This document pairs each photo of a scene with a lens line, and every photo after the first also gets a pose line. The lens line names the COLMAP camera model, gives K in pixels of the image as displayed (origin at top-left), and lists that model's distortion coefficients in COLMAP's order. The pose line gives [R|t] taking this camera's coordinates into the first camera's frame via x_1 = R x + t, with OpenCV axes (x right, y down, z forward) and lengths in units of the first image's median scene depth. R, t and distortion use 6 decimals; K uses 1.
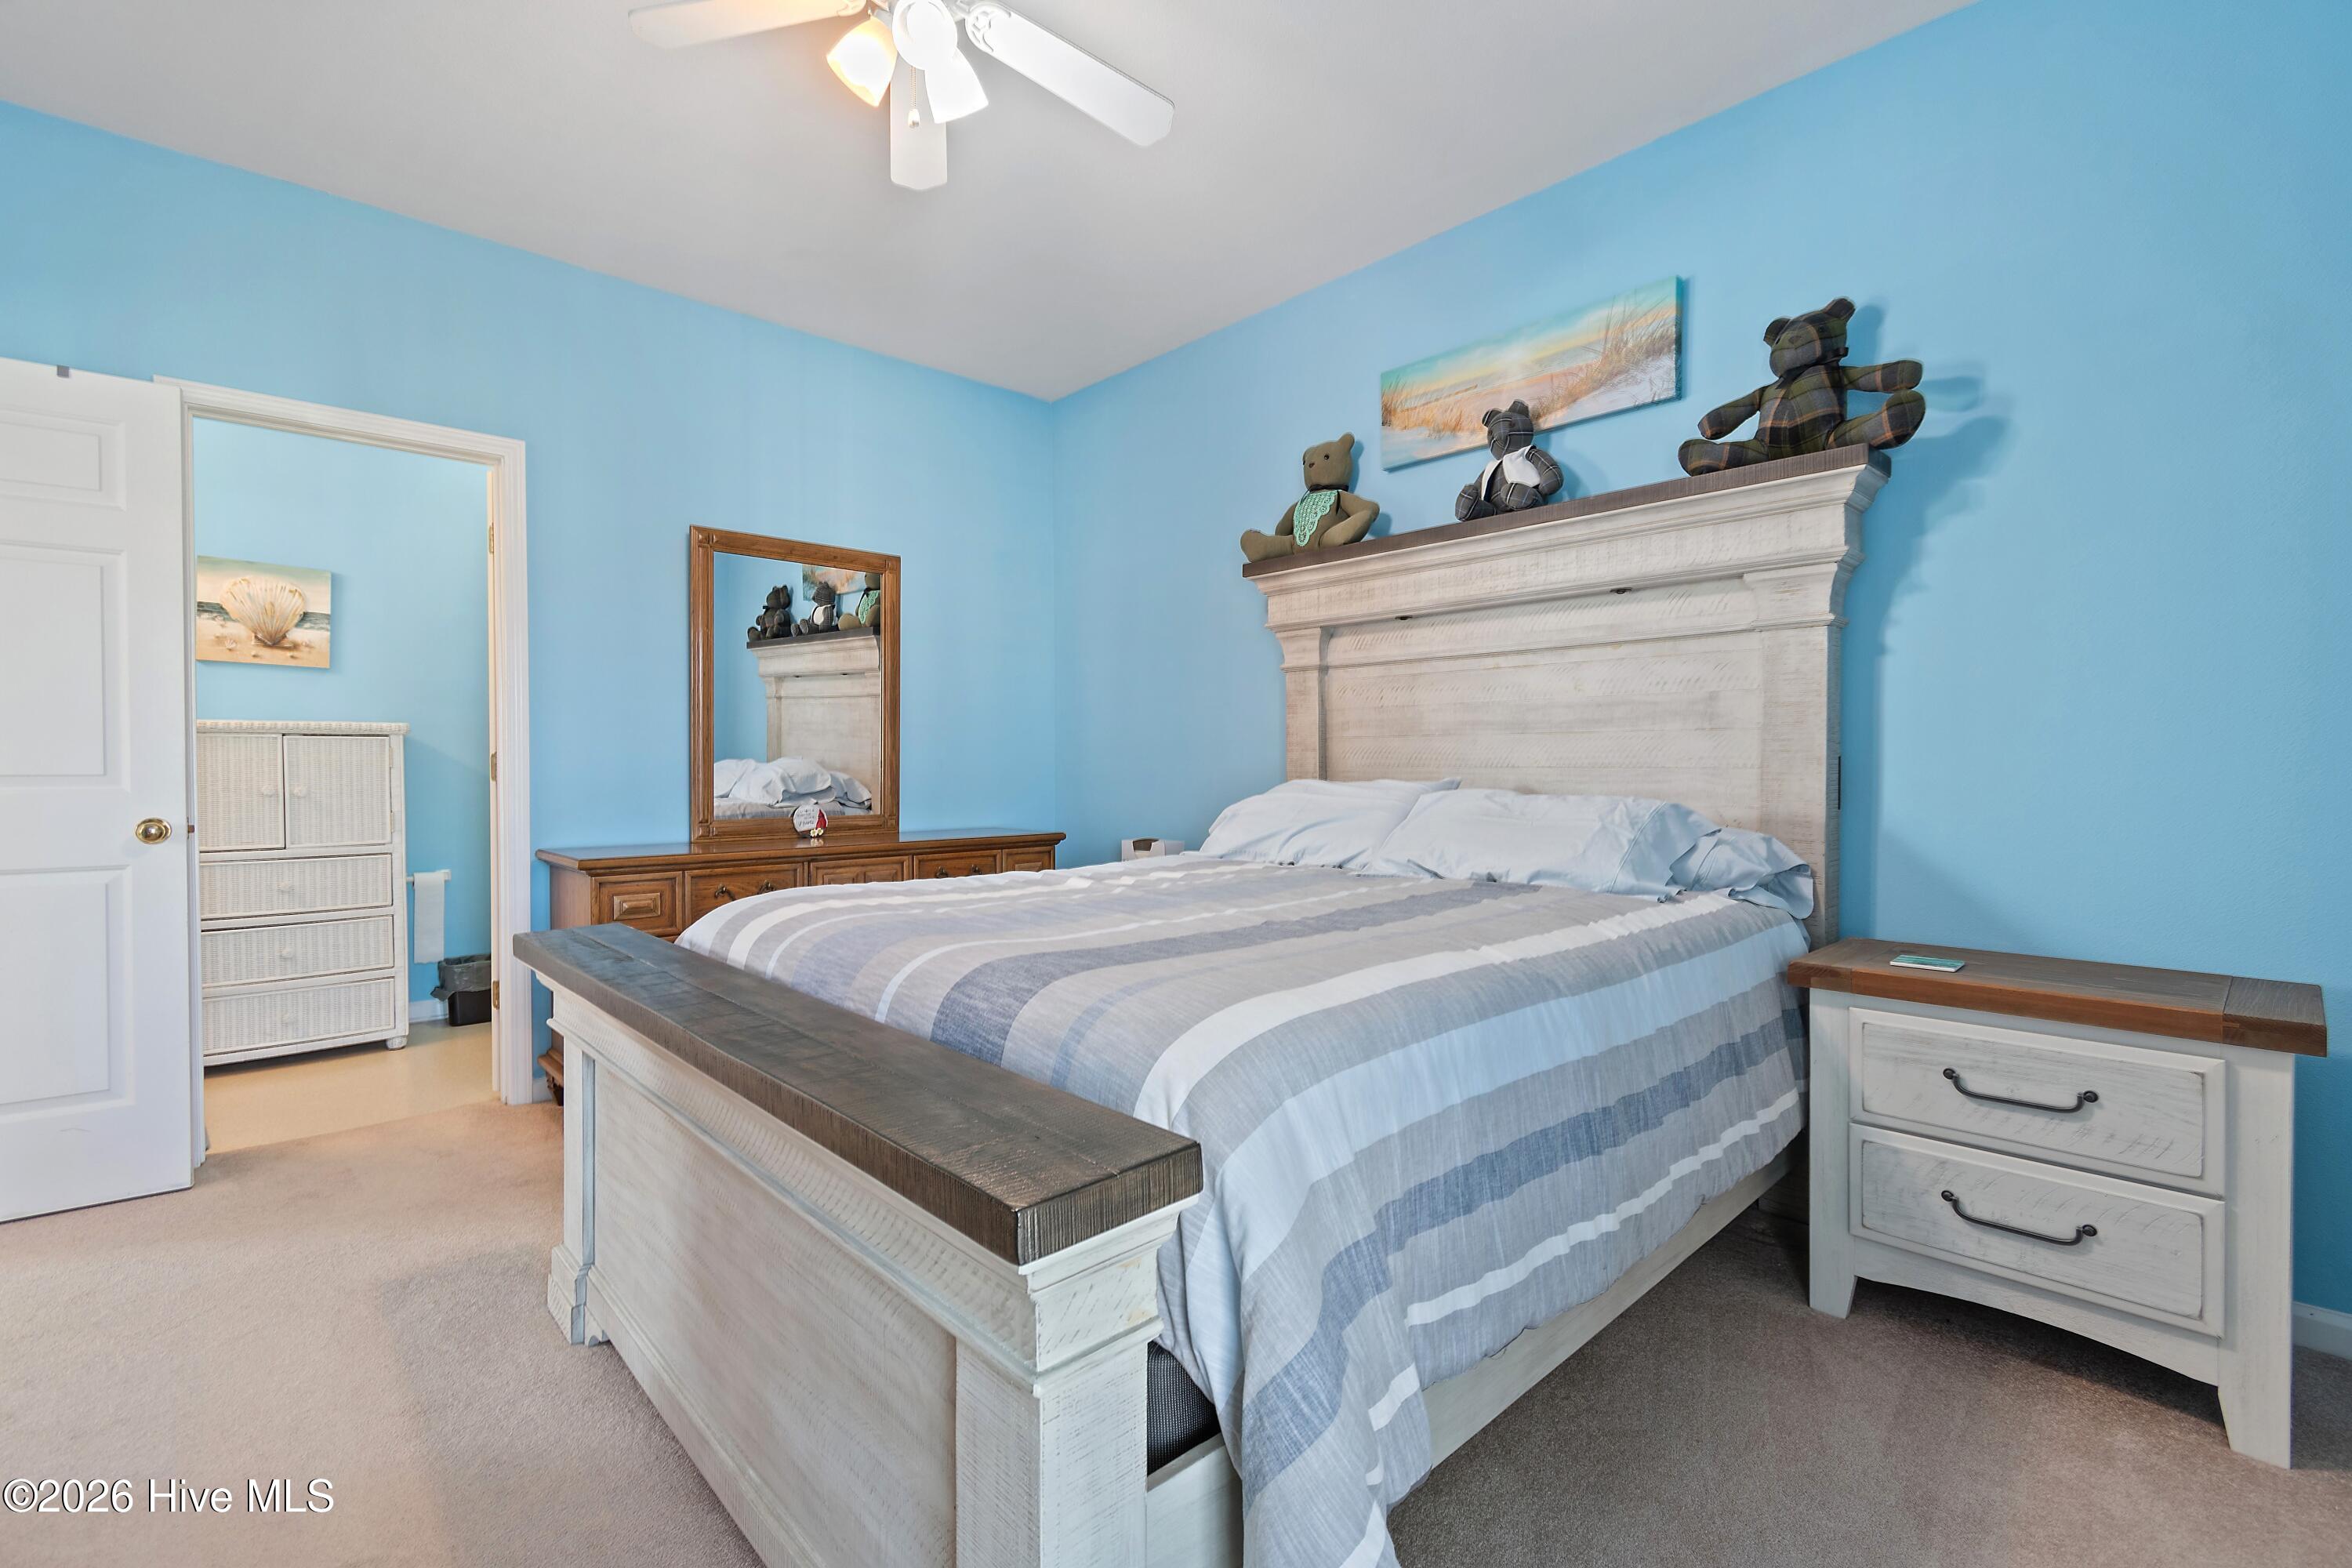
lens RADIAL K [[1027.2, 0, 1179.3], [0, 1027.2, 778.5], [0, 0, 1]] dist [-0.000038, -0.003261]
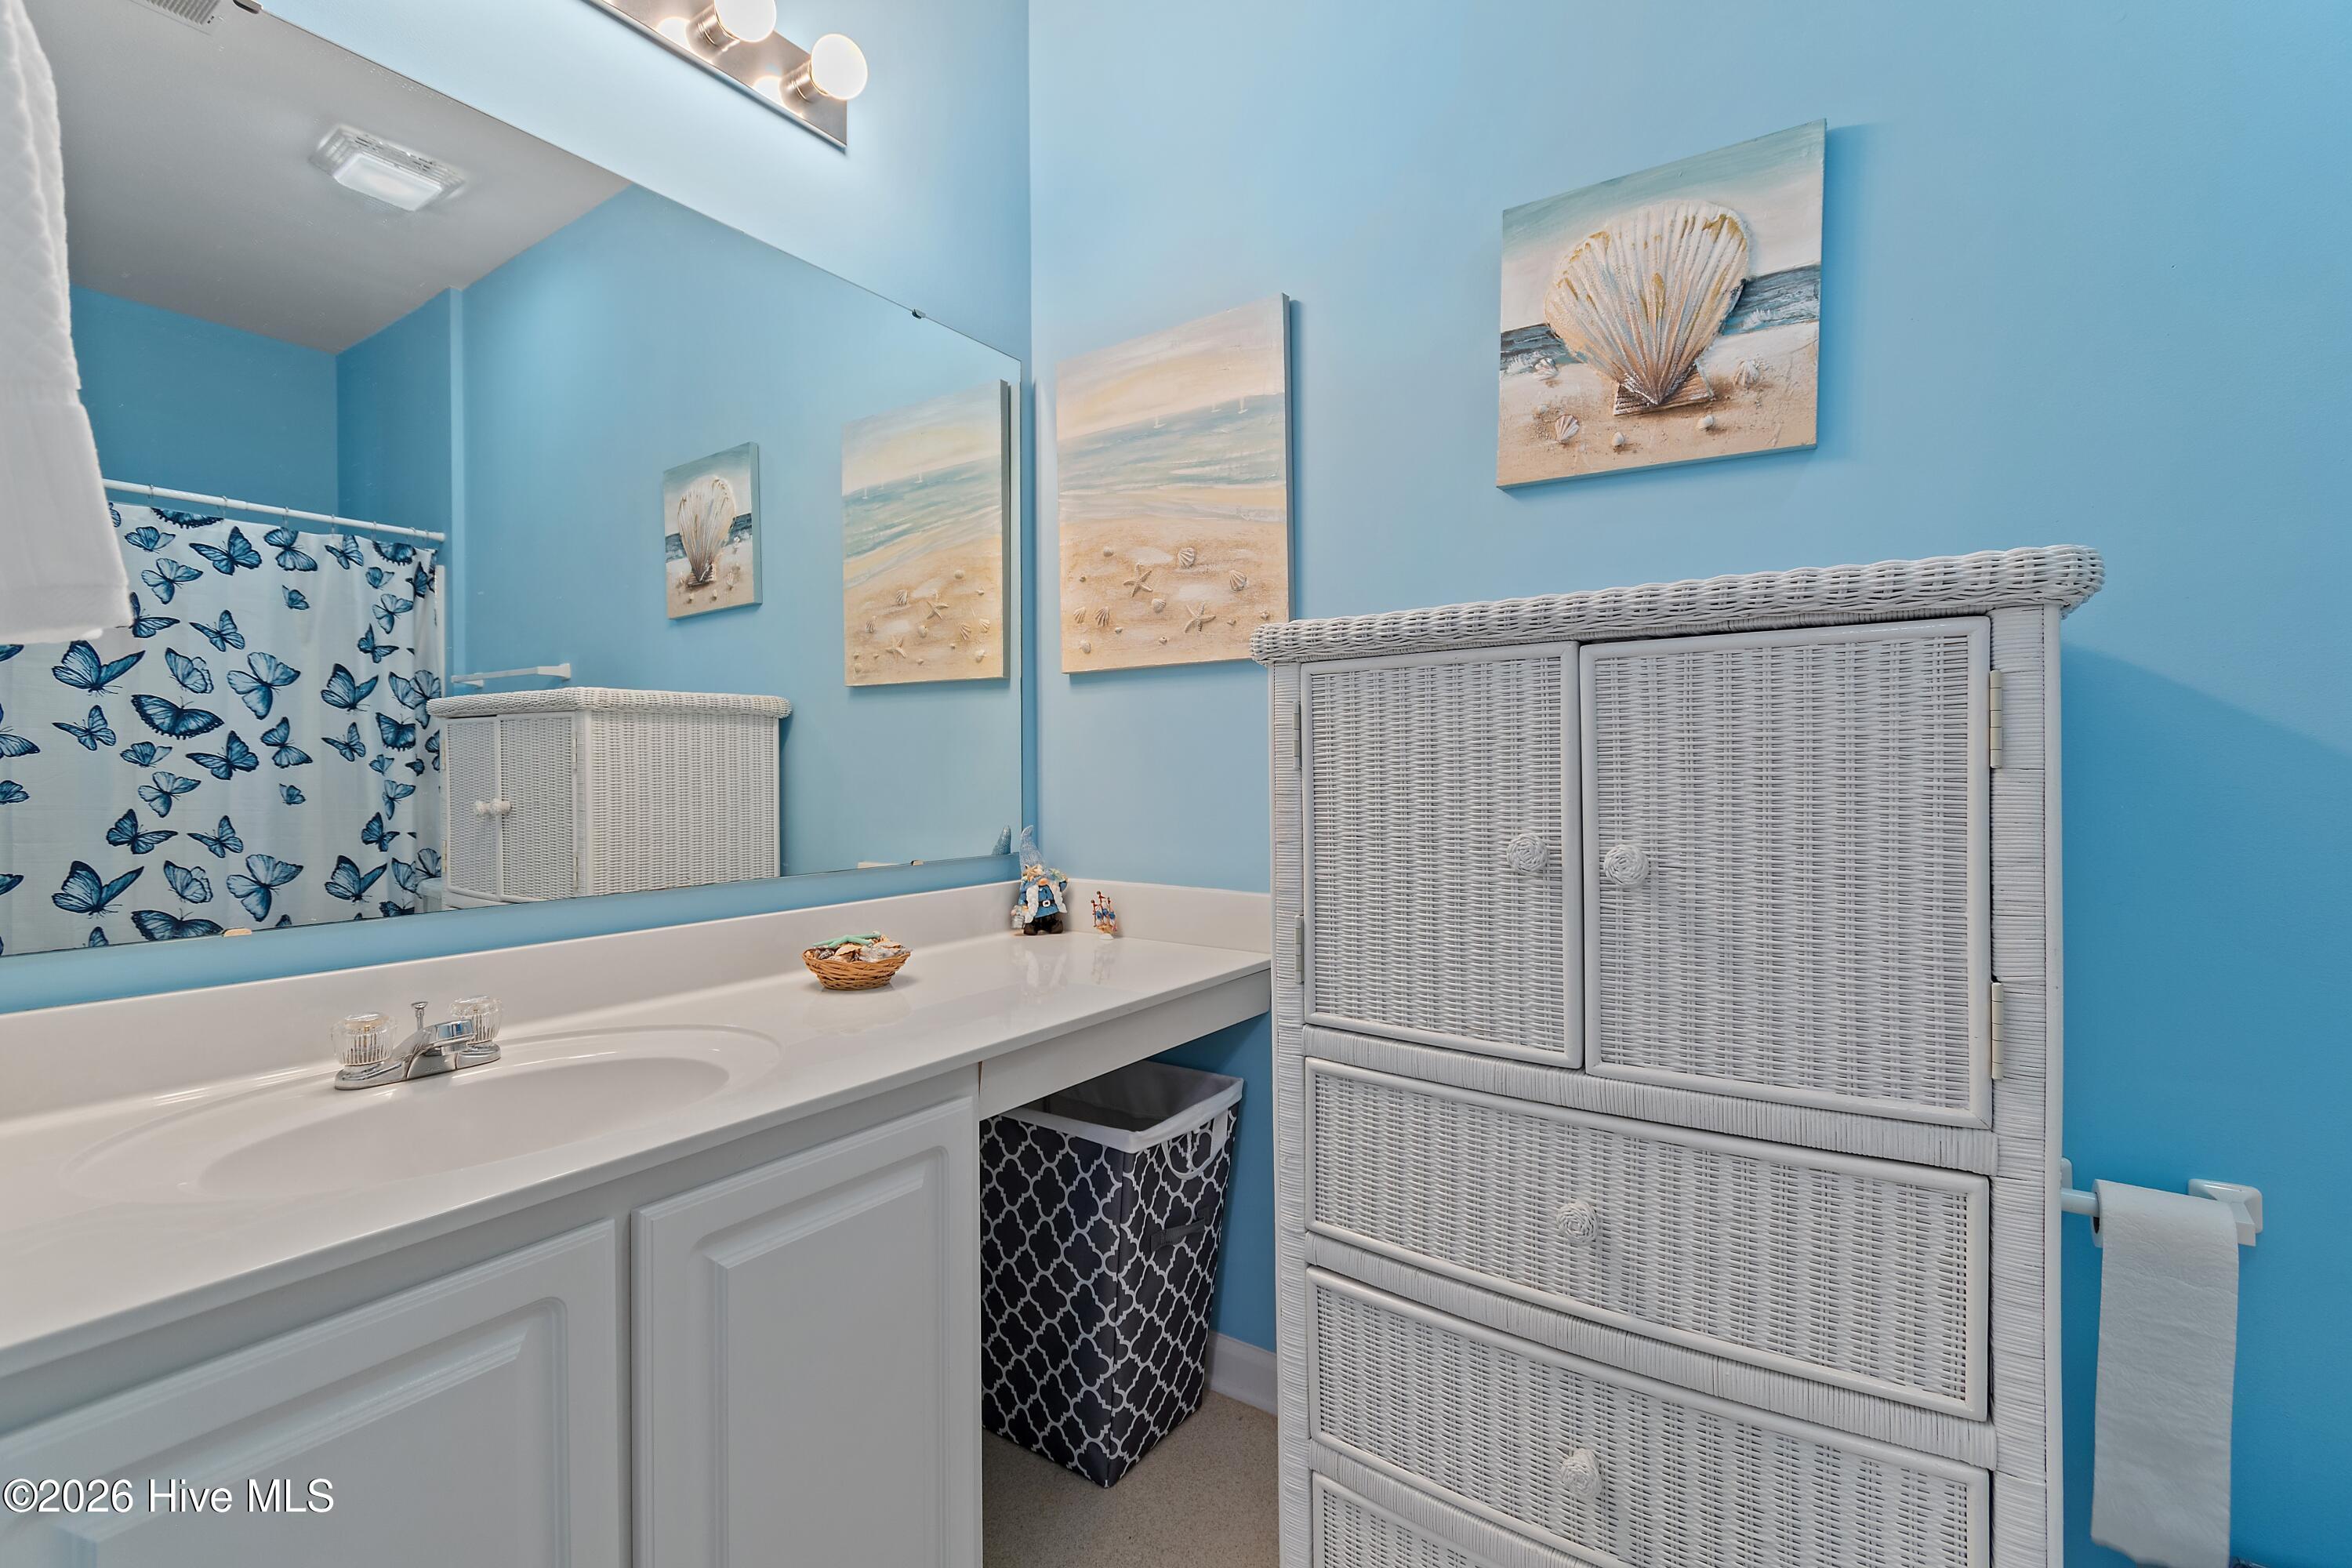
lens RADIAL K [[1035.6, 0, 1184.6], [0, 1035.6, 767.7], [0, 0, 1]] dist [0.005132, -0.000177]
pose [[0.215363, 0.009053, -0.976492, -0.239584], [-0.018839, 0.999809, 0.005114, -0.004038], [0.976352, 0.017295, 0.215493, 0.318029]]
